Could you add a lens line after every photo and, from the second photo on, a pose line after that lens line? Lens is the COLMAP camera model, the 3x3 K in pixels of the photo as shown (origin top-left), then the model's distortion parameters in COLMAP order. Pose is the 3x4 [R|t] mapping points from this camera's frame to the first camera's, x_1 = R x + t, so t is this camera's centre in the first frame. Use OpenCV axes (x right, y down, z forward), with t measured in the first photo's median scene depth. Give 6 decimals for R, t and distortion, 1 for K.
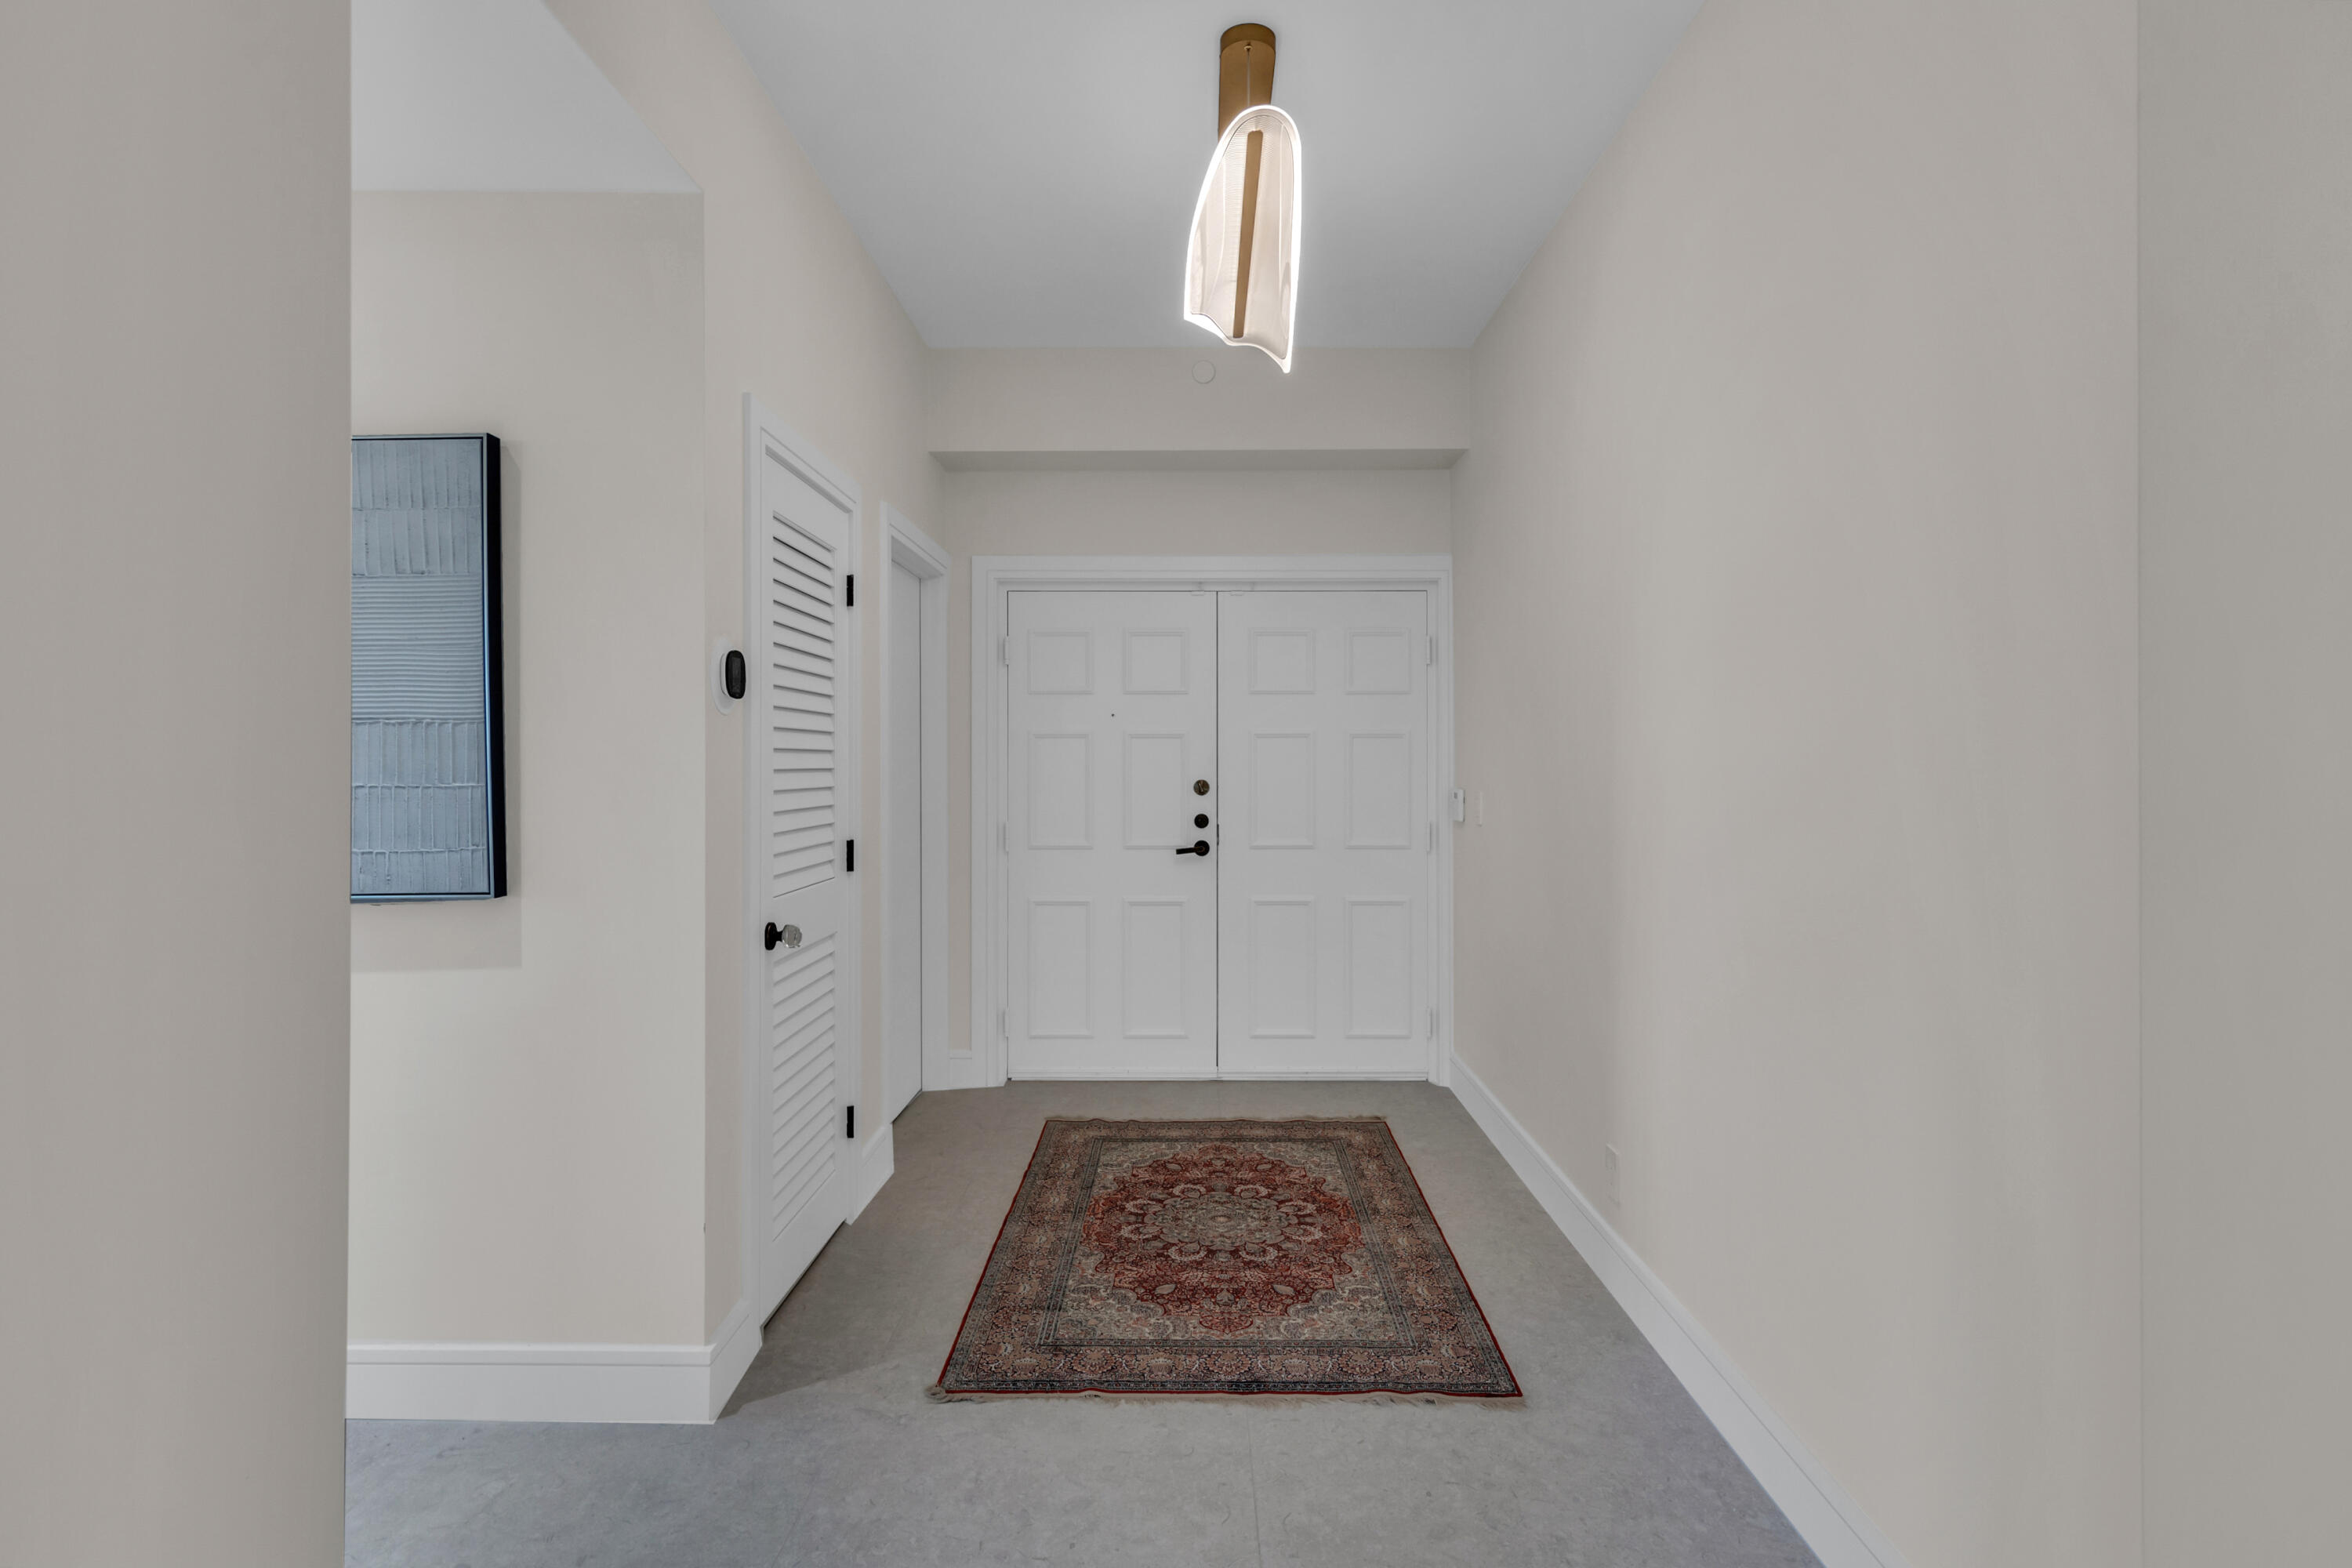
lens RADIAL K [[1110.7, 0, 1181.1], [0, 1110.7, 774.2], [0, 0, 1]] dist [0.000125, 0.000101]
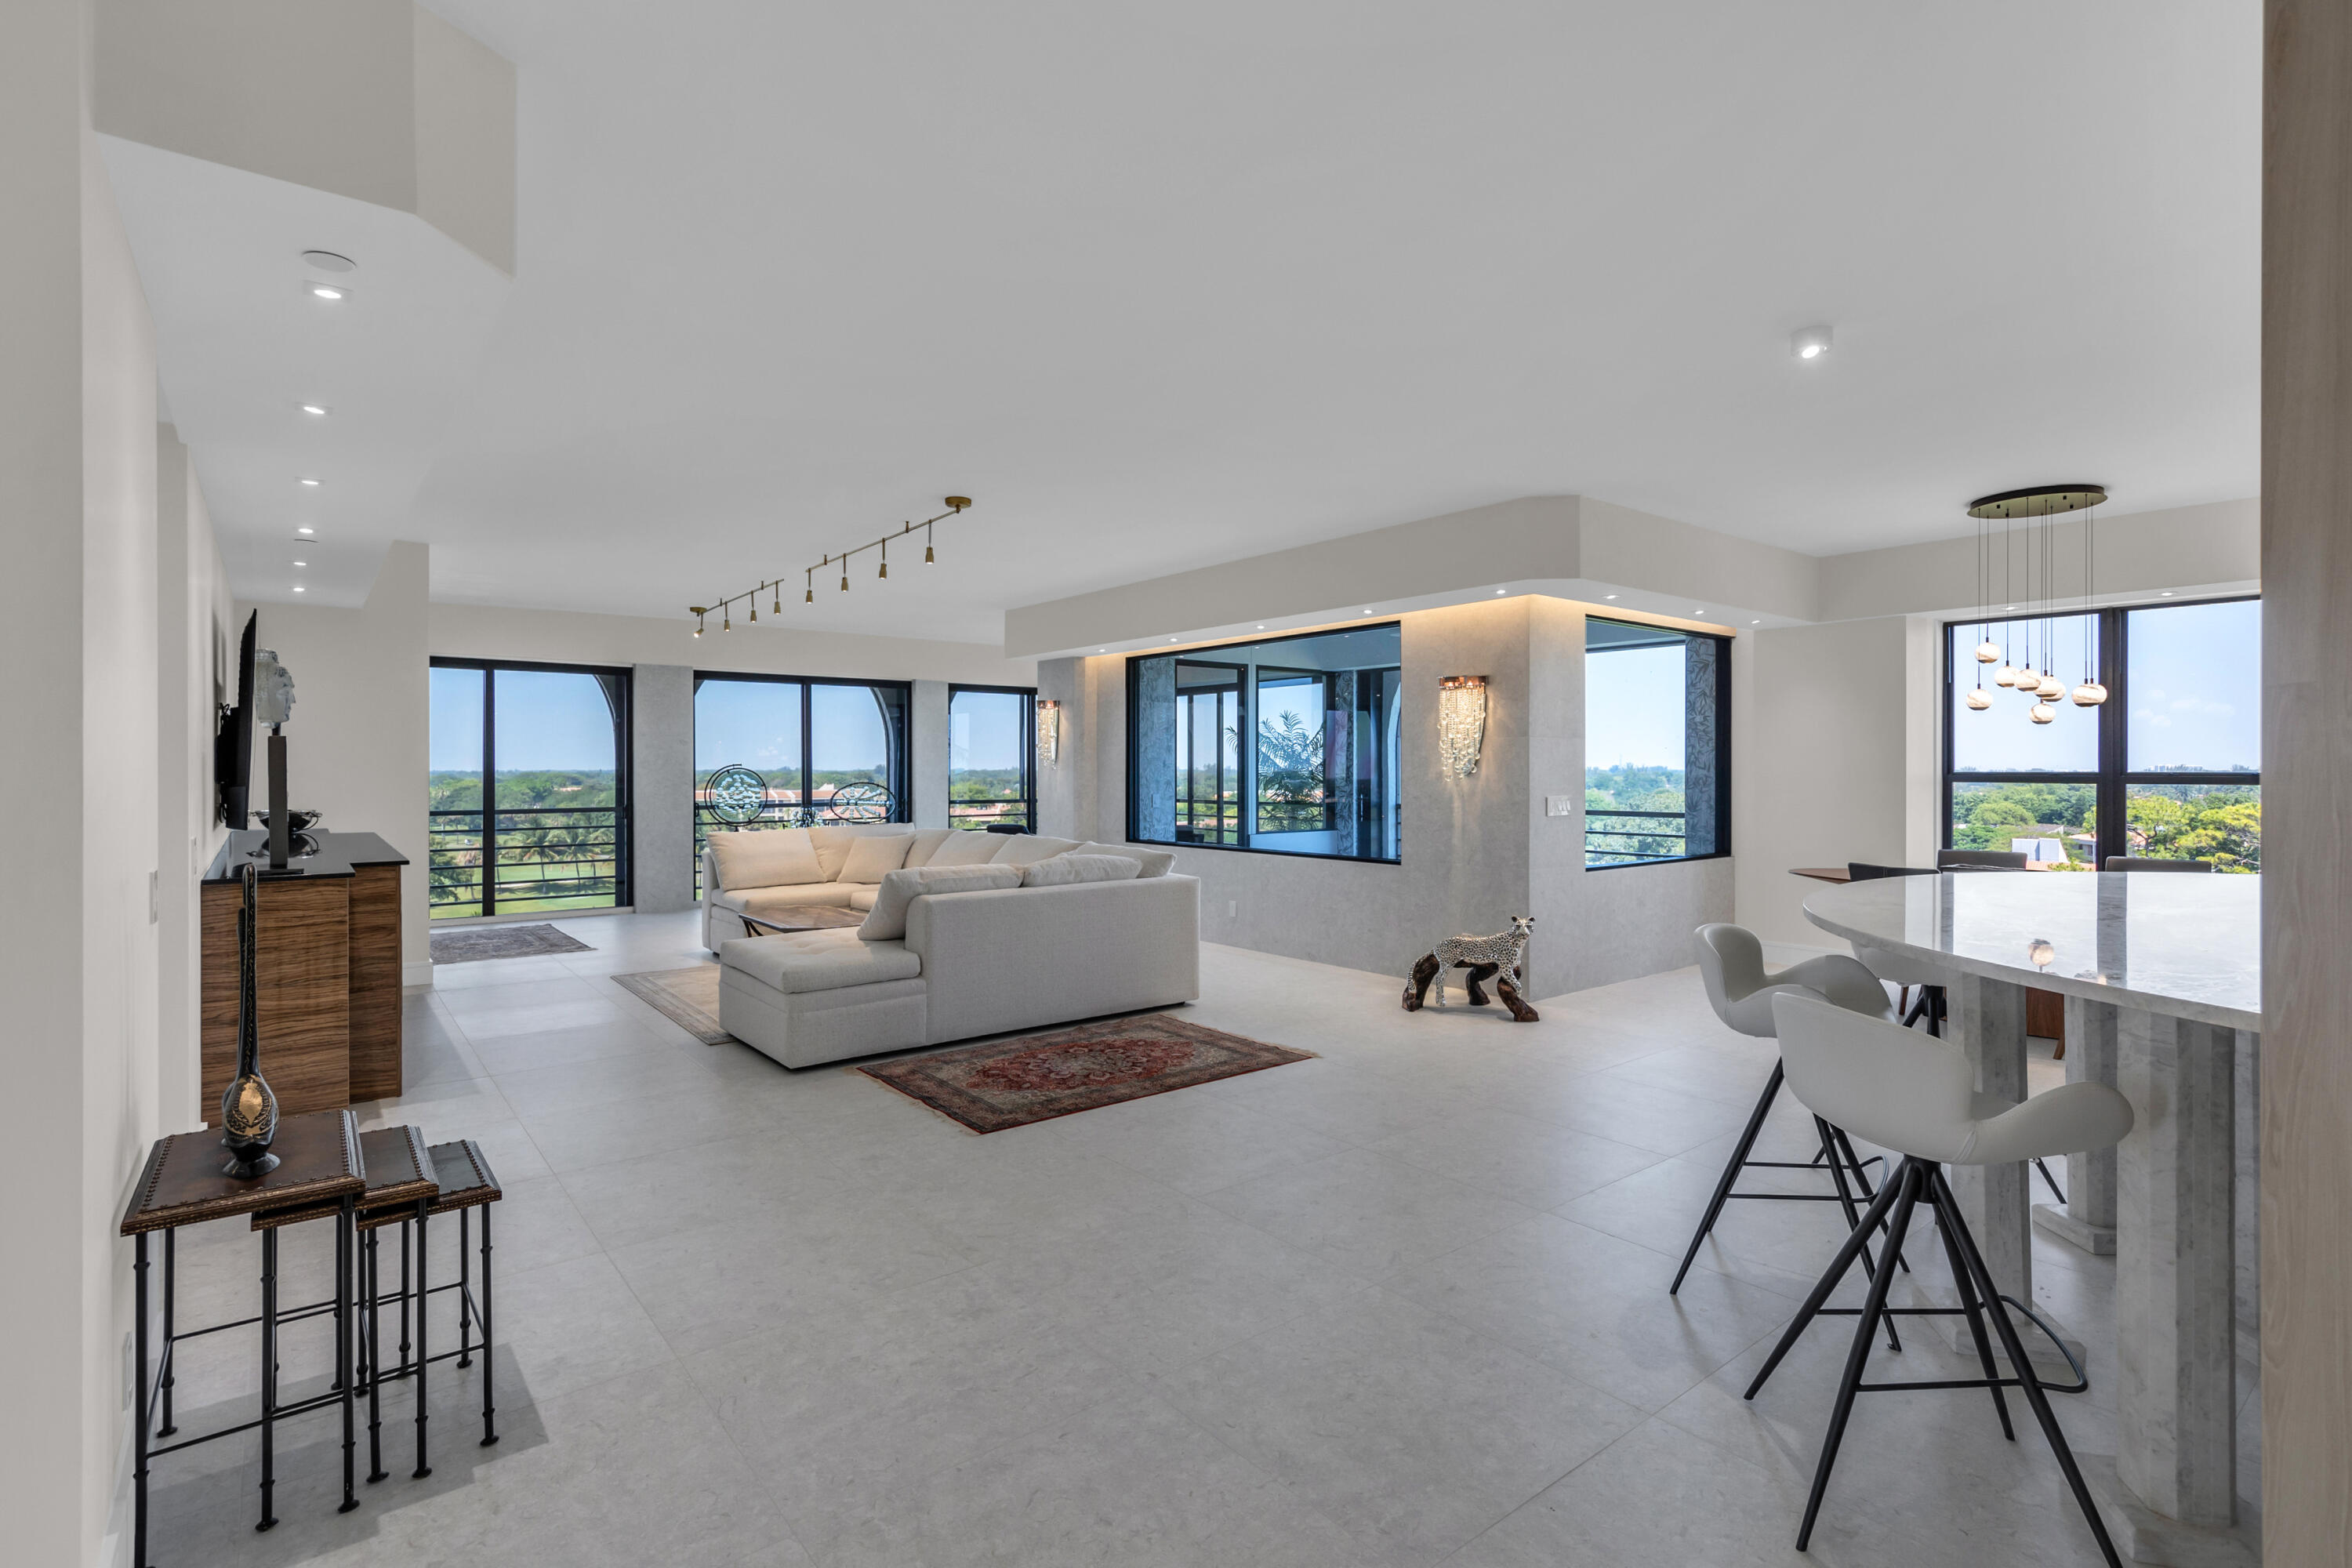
lens RADIAL K [[1110.7, 0, 1181.1], [0, 1110.7, 774.2], [0, 0, 1]] dist [0.000125, 0.000101]
pose [[0.632949, 0.004103, -0.774182, 1.745559], [-0.000136, 0.999987, 0.005188, -0.051761], [0.774193, -0.003178, 0.632941, 0.064001]]
